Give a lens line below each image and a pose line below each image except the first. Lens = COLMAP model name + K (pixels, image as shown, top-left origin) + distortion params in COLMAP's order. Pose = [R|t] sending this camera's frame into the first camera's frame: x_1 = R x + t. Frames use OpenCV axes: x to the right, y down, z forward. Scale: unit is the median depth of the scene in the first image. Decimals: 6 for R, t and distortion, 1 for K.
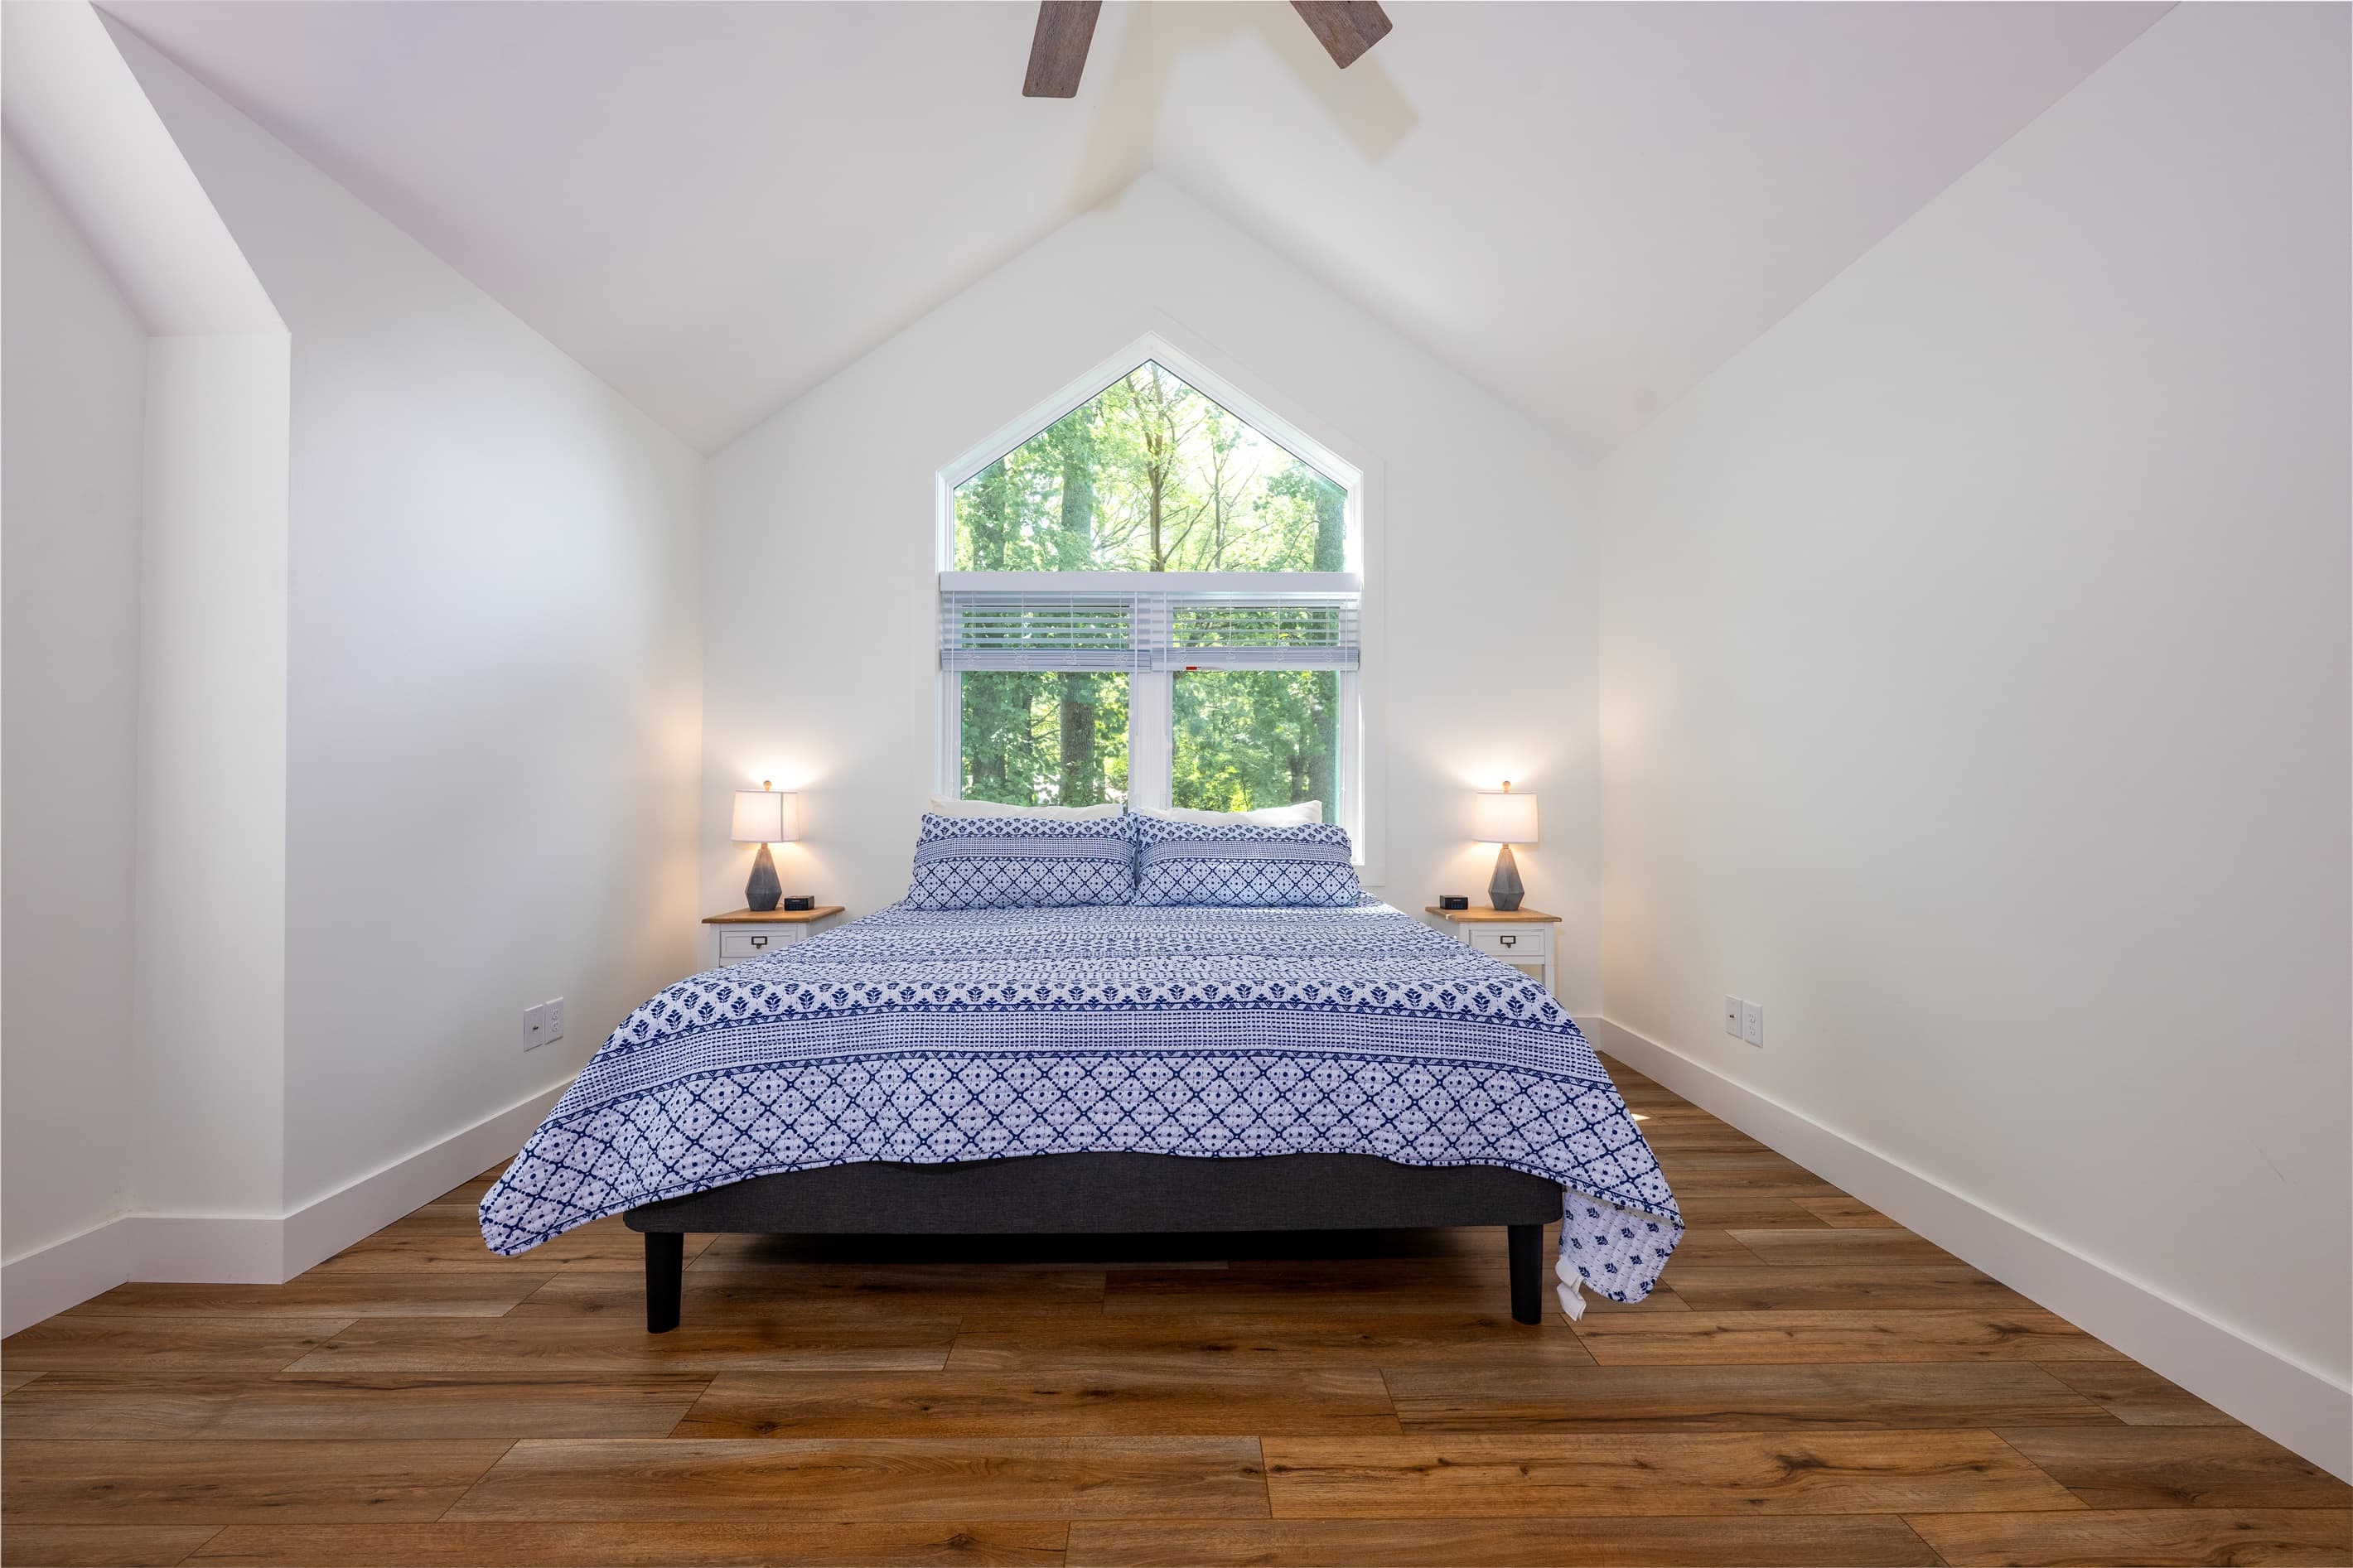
lens RADIAL K [[924.2, 0, 1177.4], [0, 924.2, 794.4], [0, 0, 1]] dist [0.000093, -0.000494]
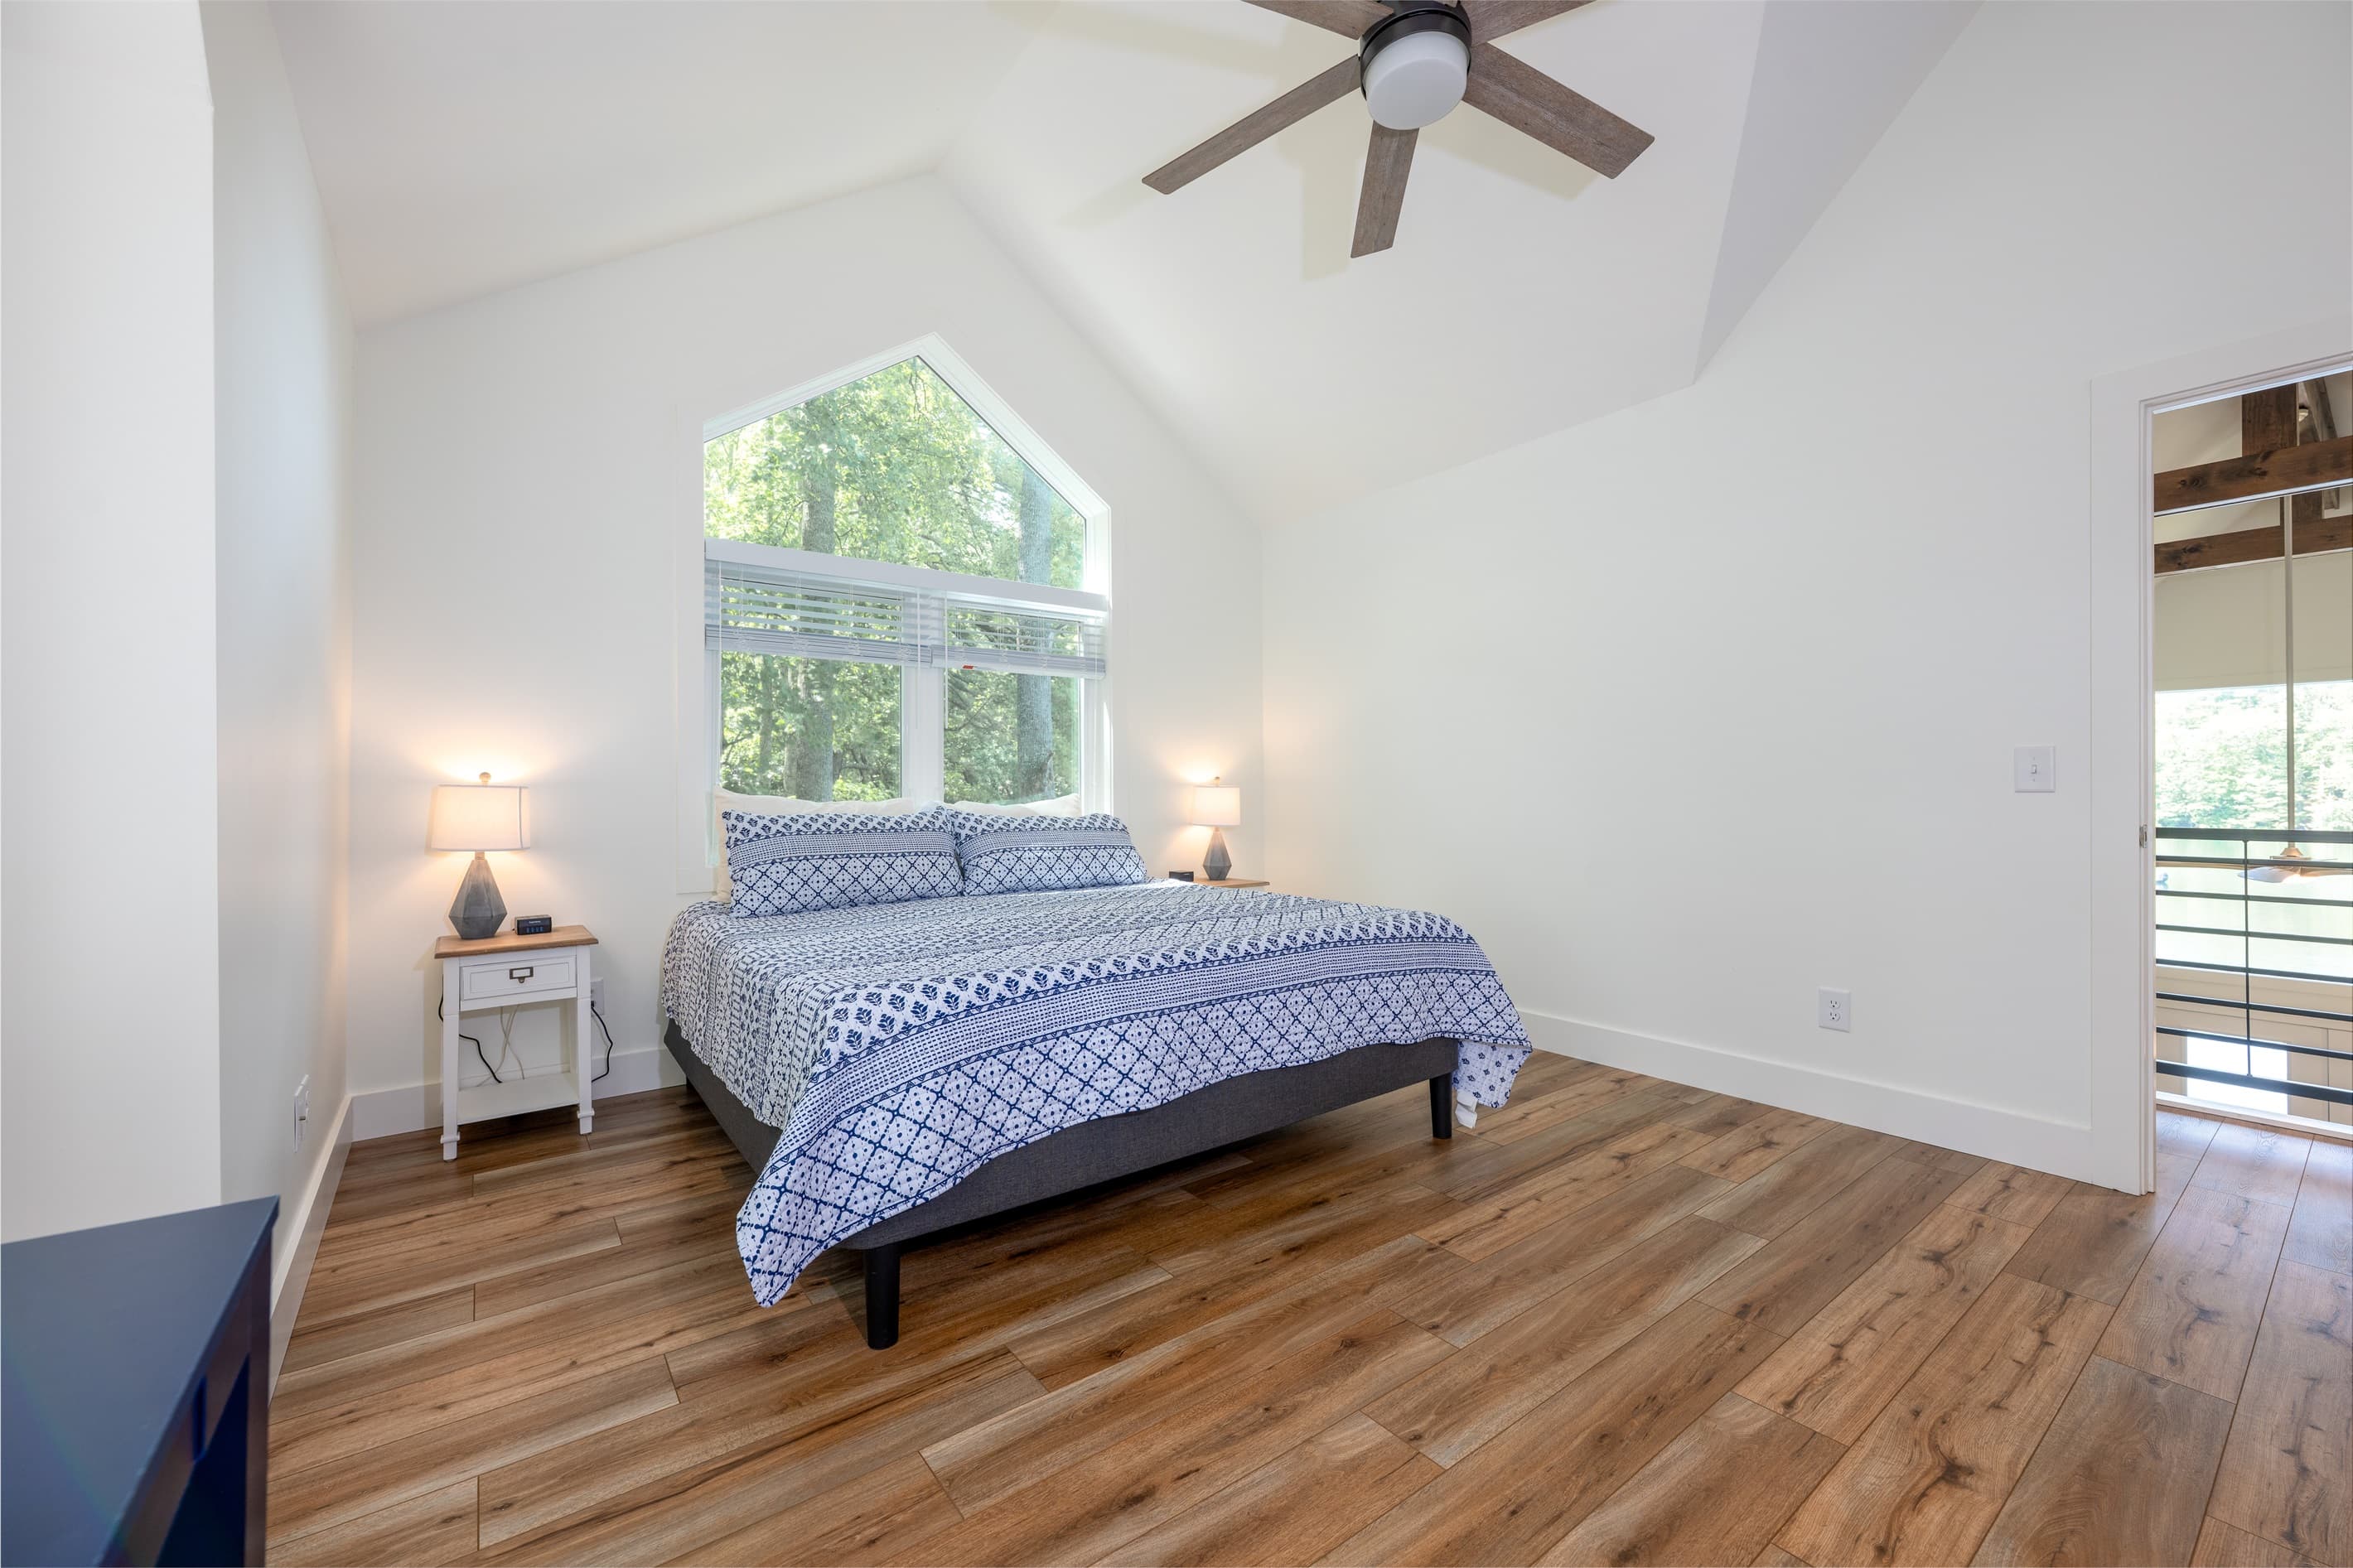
lens RADIAL K [[924.2, 0, 1172.3], [0, 924.2, 792.4], [0, 0, 1]] dist [0.000093, -0.000494]
pose [[0.808378, -0.005210, 0.588641, -0.881252], [0.001438, 0.999975, 0.006876, -0.004884], [-0.588662, -0.004712, 0.808365, 0.044664]]
